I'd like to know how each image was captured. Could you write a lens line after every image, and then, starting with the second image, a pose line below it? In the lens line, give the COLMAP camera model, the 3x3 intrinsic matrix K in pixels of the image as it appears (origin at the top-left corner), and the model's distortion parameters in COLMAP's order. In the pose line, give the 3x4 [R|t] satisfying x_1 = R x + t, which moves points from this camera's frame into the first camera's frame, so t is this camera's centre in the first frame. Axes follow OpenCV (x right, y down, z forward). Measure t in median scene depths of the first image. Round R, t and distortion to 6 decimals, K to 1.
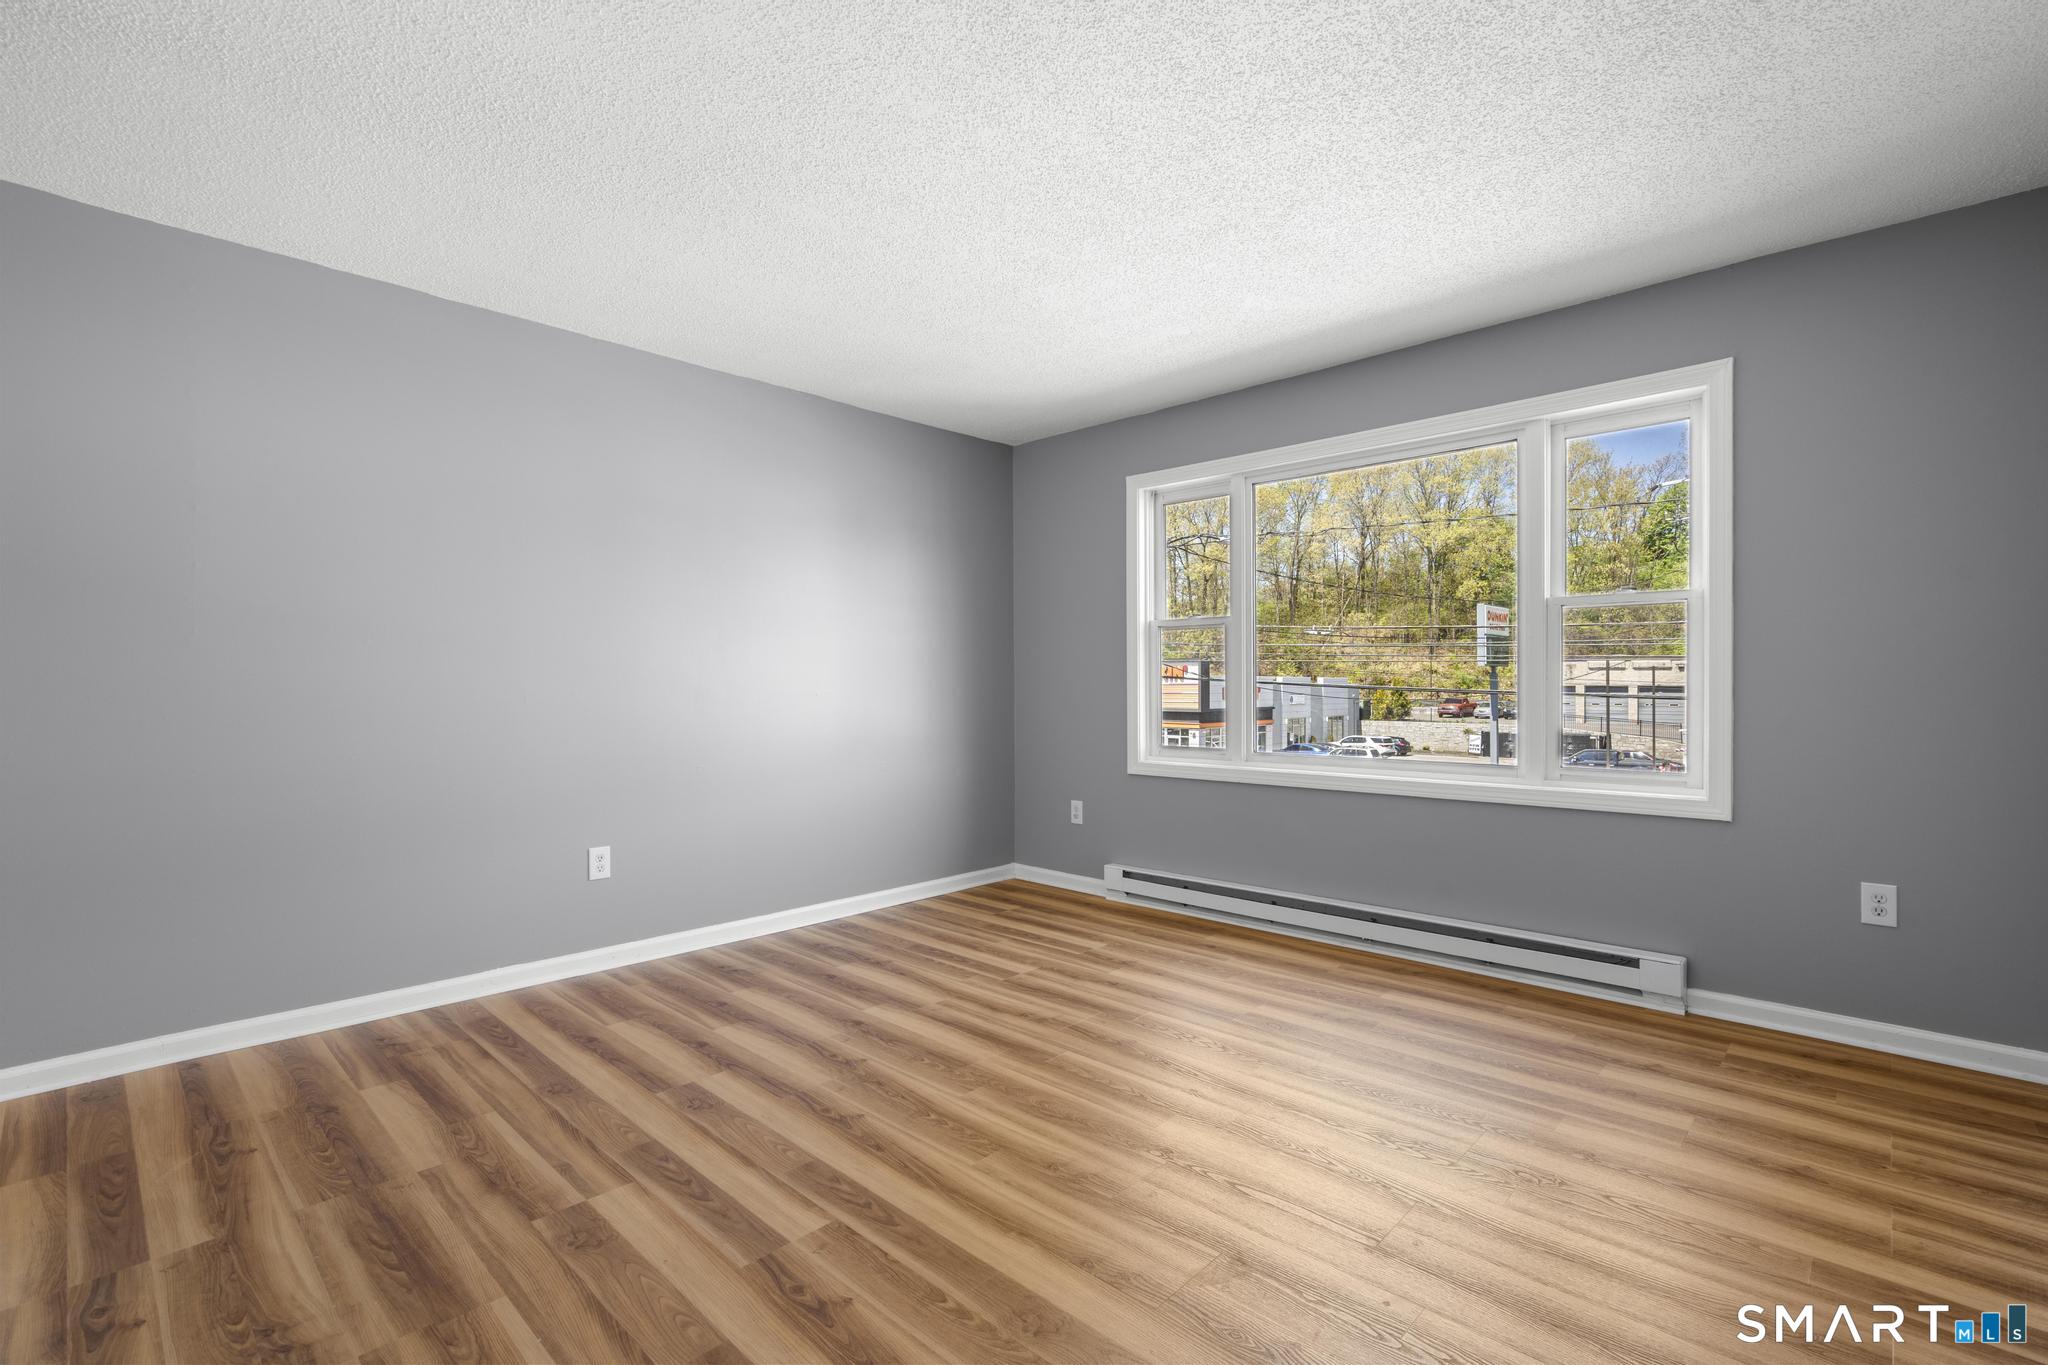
lens RADIAL K [[915.5, 0, 1025.1], [0, 915.5, 692.5], [0, 0, 1]] dist [-0.000646, -0.000039]
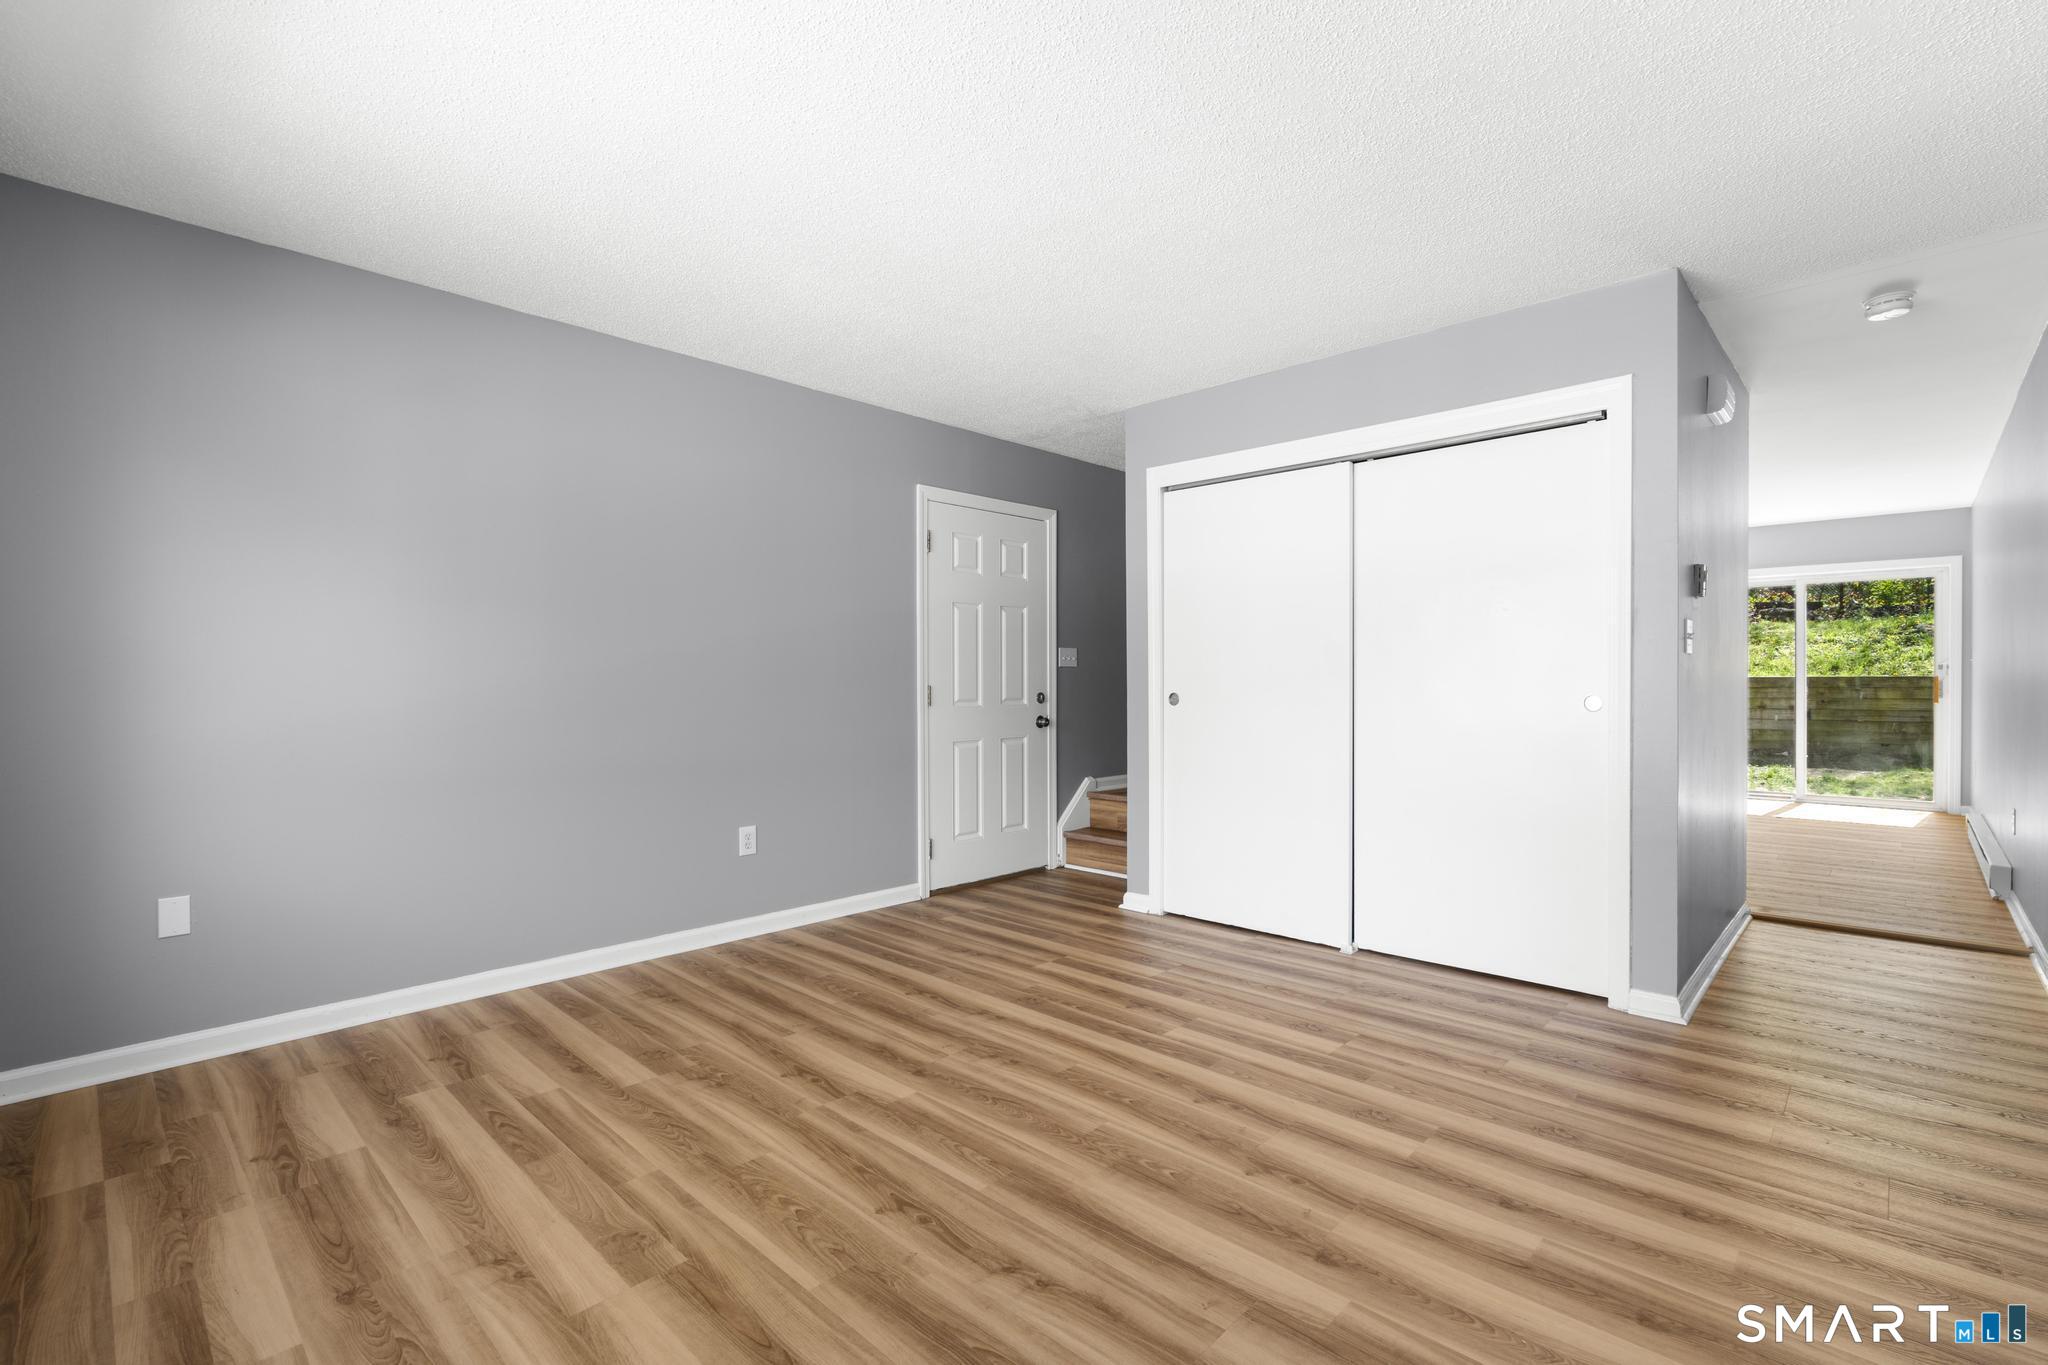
lens RADIAL K [[915.5, 0, 1025.1], [0, 915.5, 692.5], [0, 0, 1]] dist [-0.000646, -0.000039]
pose [[-0.999978, 0.005113, 0.004187, 0.006654], [0.005177, 0.999866, 0.015505, -0.014567], [-0.004108, 0.015526, -0.999871, 2.033003]]
